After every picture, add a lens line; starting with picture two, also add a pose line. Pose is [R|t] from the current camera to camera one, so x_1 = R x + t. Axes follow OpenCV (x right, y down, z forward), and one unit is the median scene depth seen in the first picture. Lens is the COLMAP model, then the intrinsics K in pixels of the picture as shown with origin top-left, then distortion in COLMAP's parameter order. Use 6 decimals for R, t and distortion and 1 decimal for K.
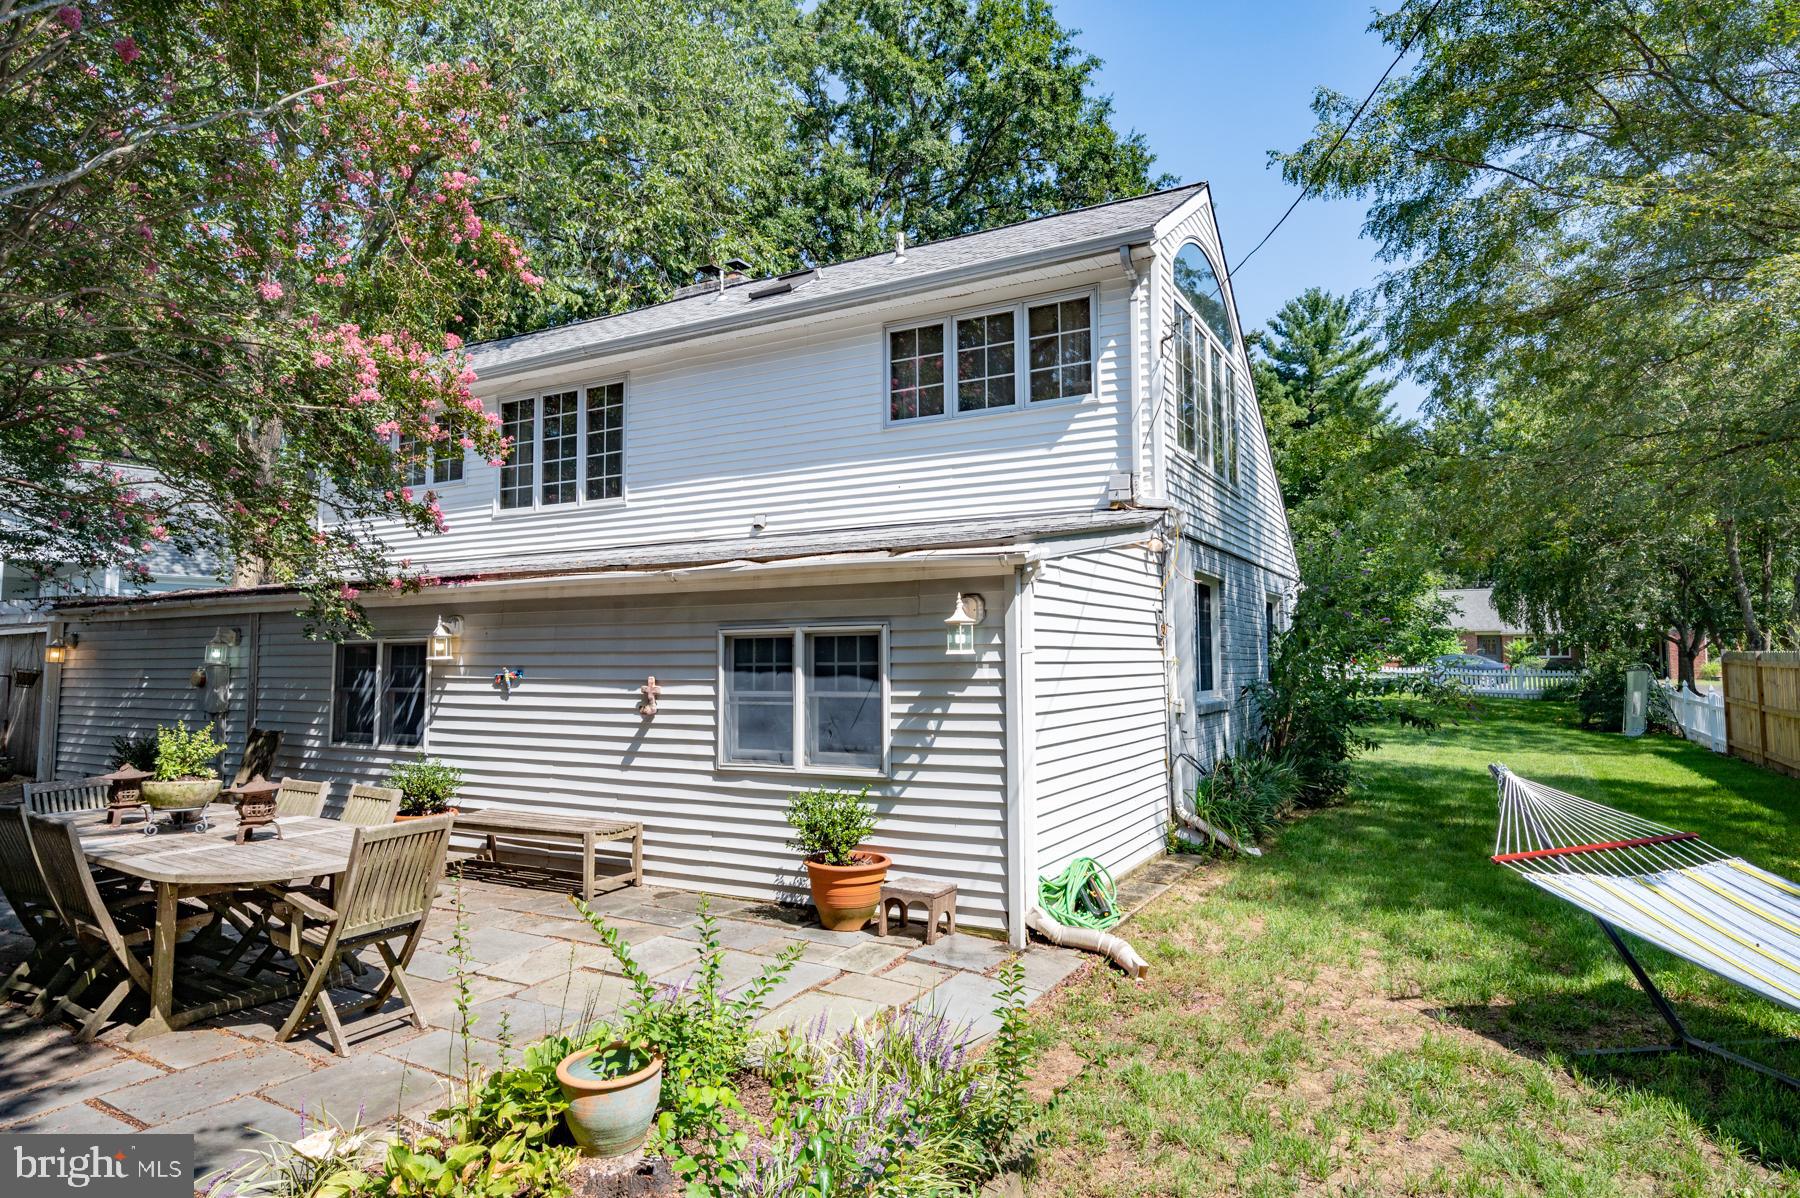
lens RADIAL K [[1079.3, 0, 900.0], [0, 1079.3, 599.0], [0, 0, 1]] dist [-0.004744, -0.001135]
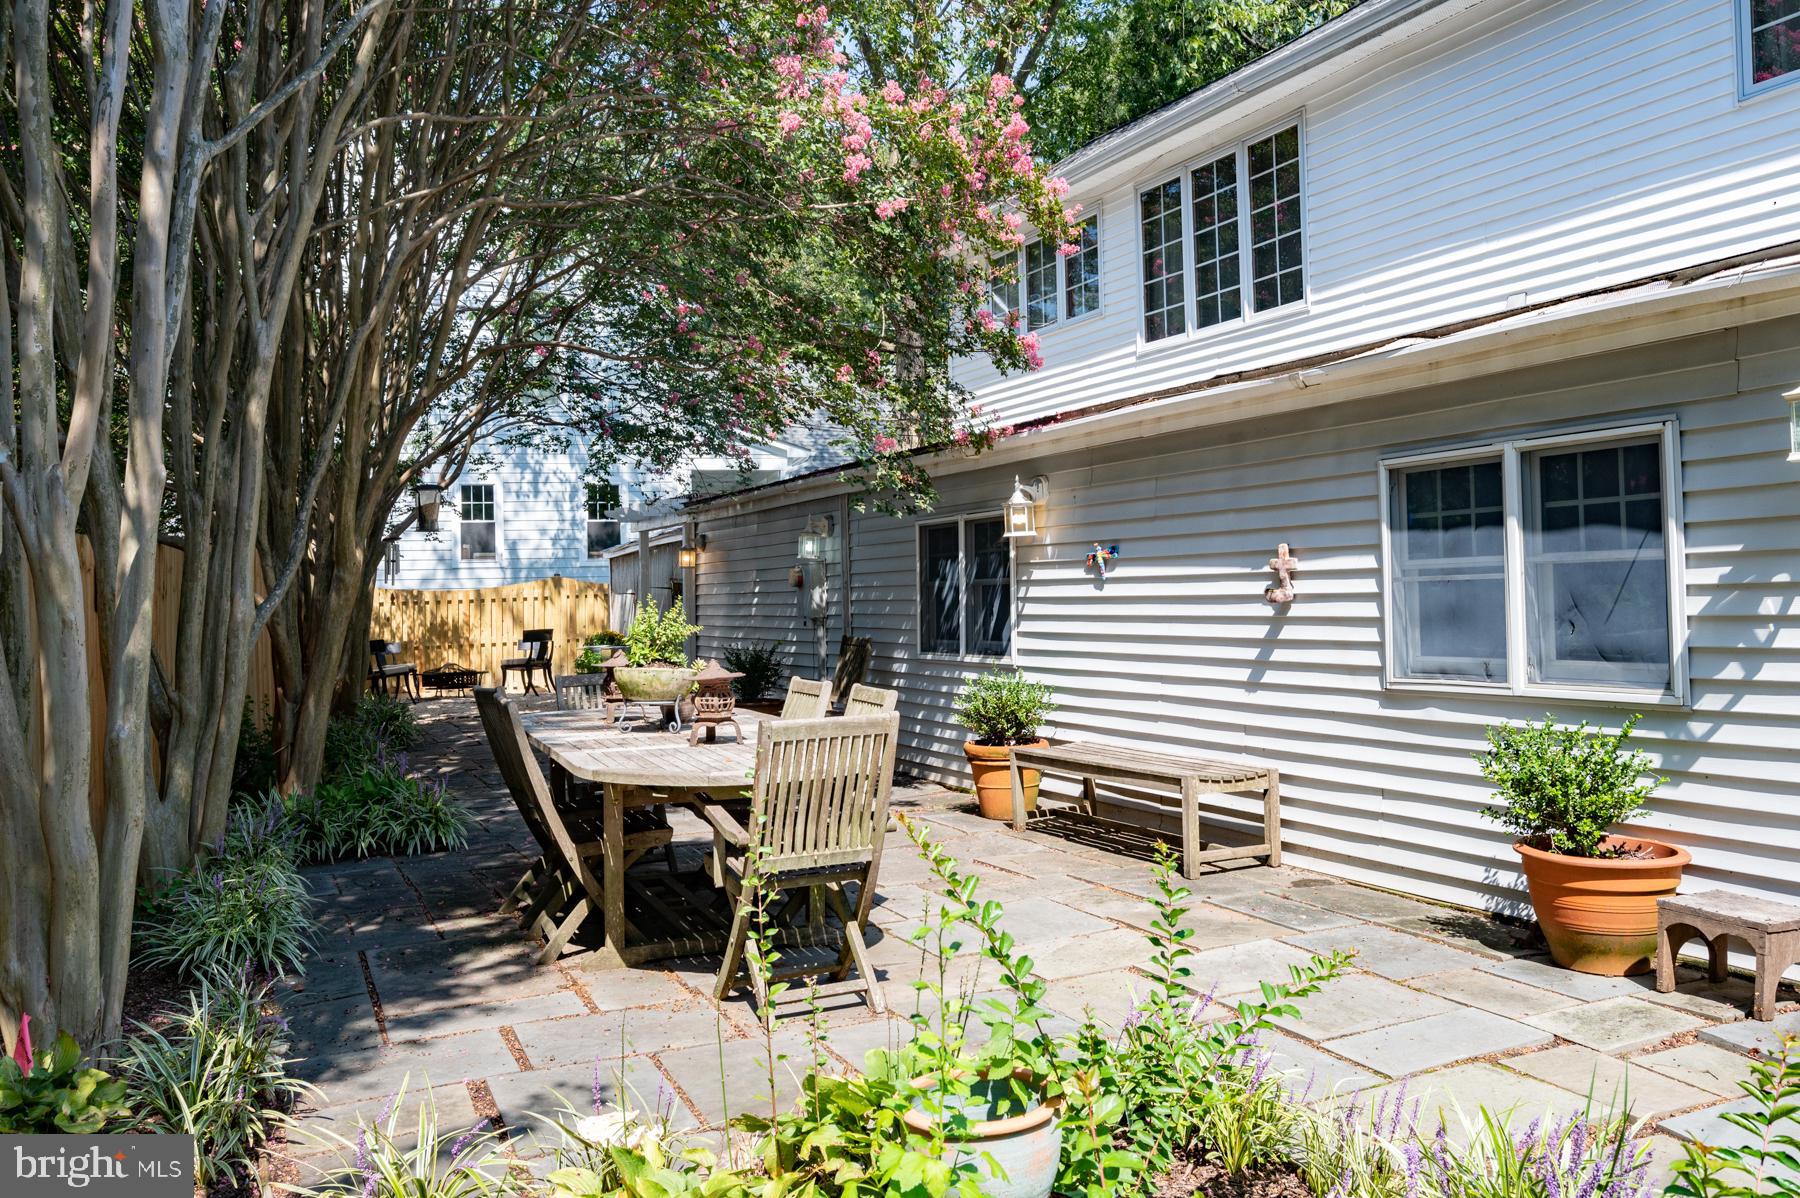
lens RADIAL K [[1441.3, 0, 900.0], [0, 1441.3, 599.0], [0, 0, 1]] dist [-0.005039, 0.002624]
pose [[0.804000, -0.013641, -0.594473, 0.097546], [0.045058, 0.998260, 0.038032, 0.063957], [0.592920, -0.057363, 0.803216, 0.183467]]
